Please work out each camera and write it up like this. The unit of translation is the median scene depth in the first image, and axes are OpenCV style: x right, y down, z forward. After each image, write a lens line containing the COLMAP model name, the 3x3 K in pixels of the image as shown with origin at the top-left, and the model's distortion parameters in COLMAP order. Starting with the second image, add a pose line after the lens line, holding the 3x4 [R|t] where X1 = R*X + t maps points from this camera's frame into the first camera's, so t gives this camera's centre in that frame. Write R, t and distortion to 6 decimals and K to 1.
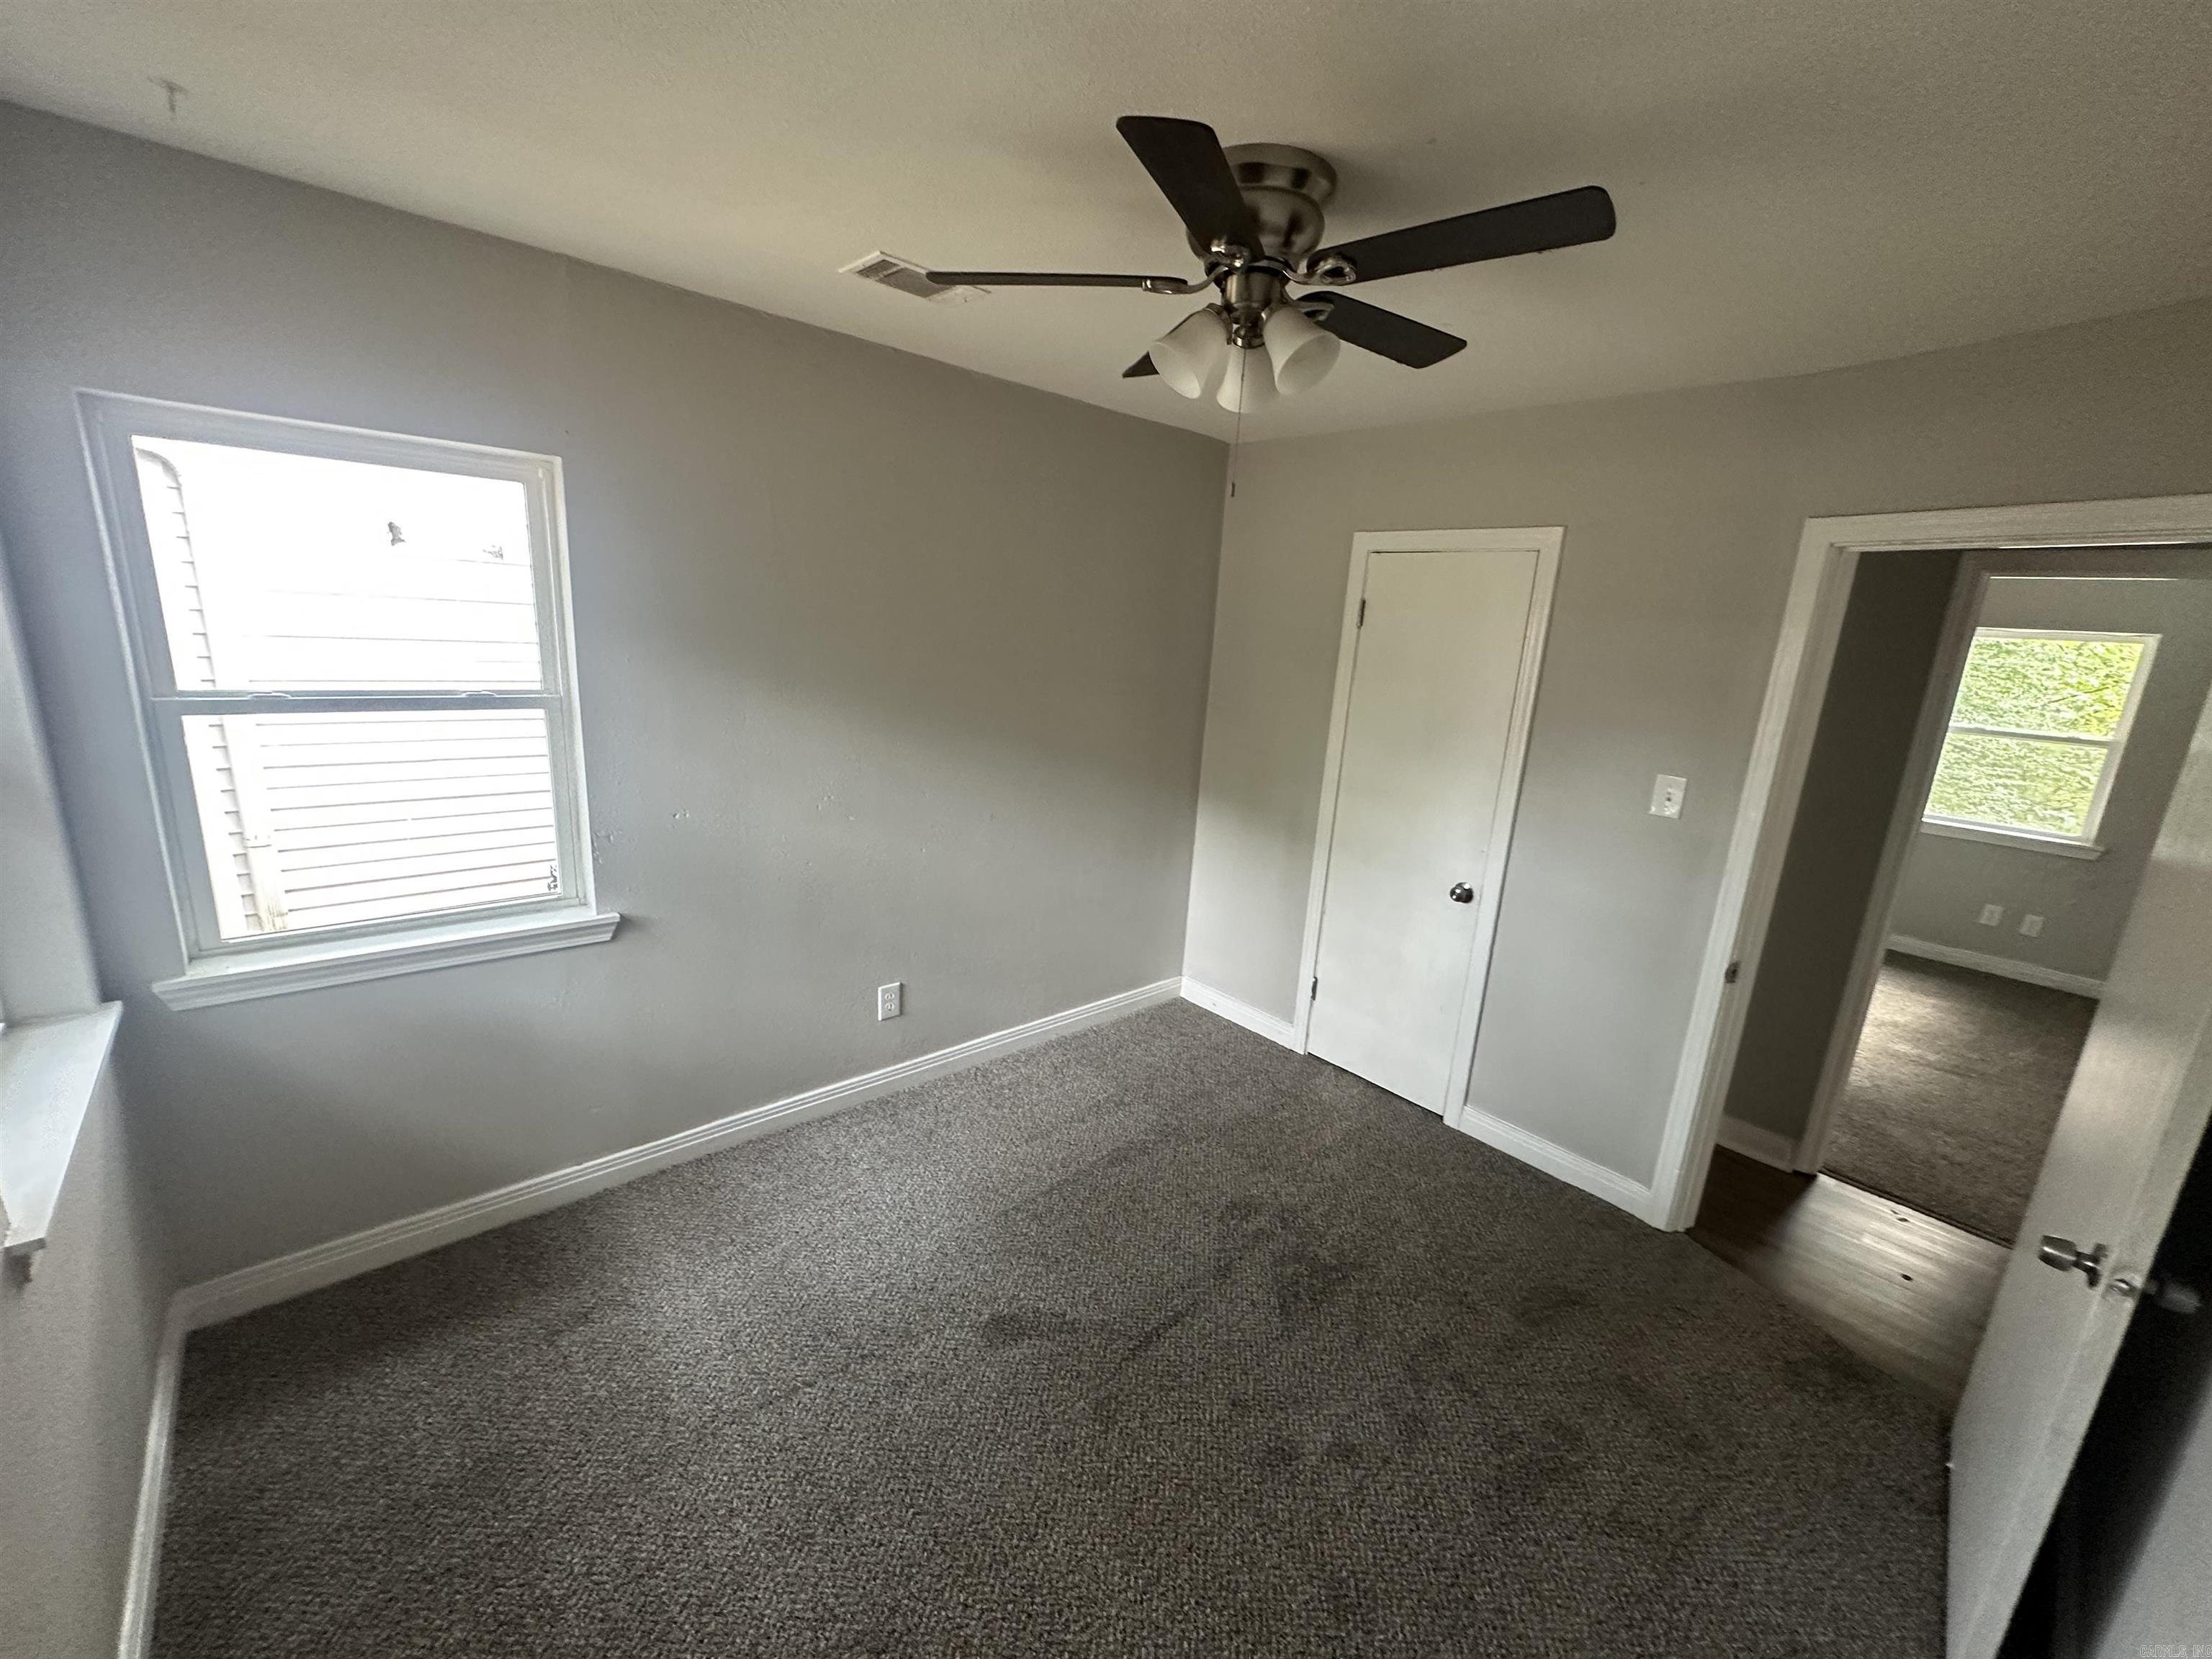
lens RADIAL K [[888.3, 0, 1096.8], [0, 888.3, 832.6], [0, 0, 1]] dist [-0.001450, -0.000043]
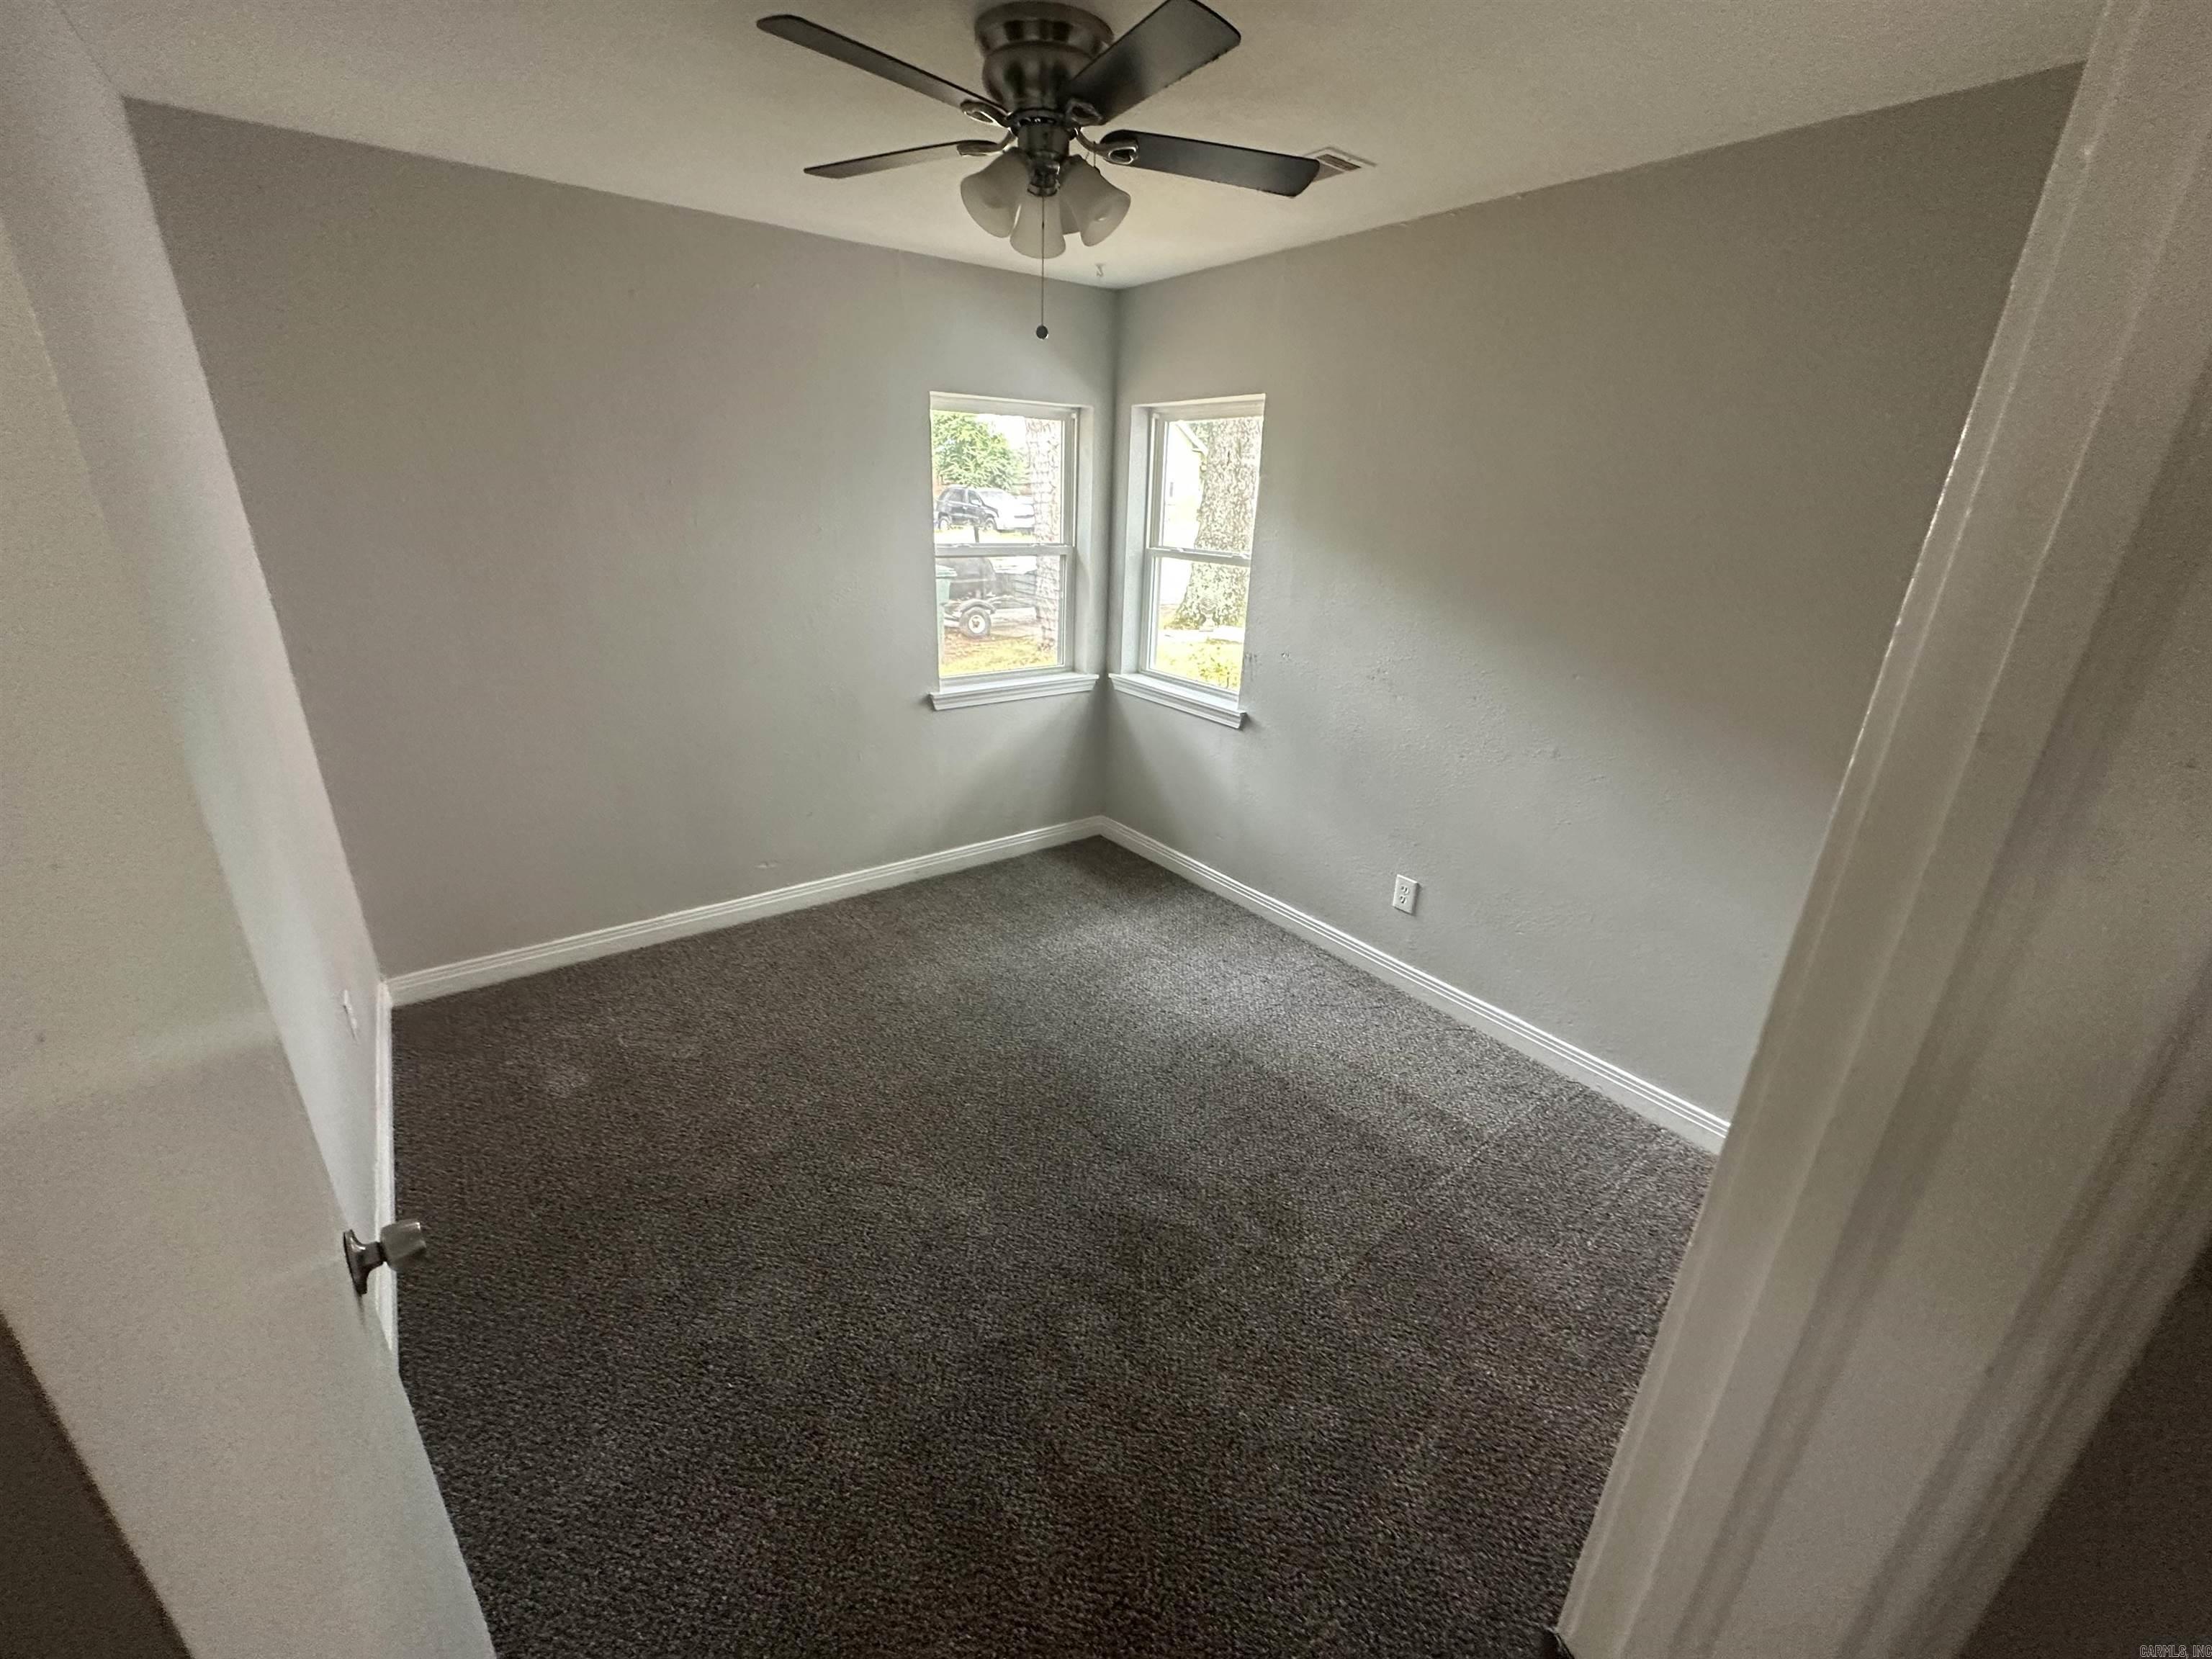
lens RADIAL K [[888.3, 0, 1096.8], [0, 888.3, 832.6], [0, 0, 1]] dist [-0.001450, -0.000043]
pose [[-0.097496, 0.293567, -0.950954, 0.922163], [-0.269317, 0.912074, 0.309176, -0.113677], [0.958104, 0.286252, -0.009861, 0.821603]]
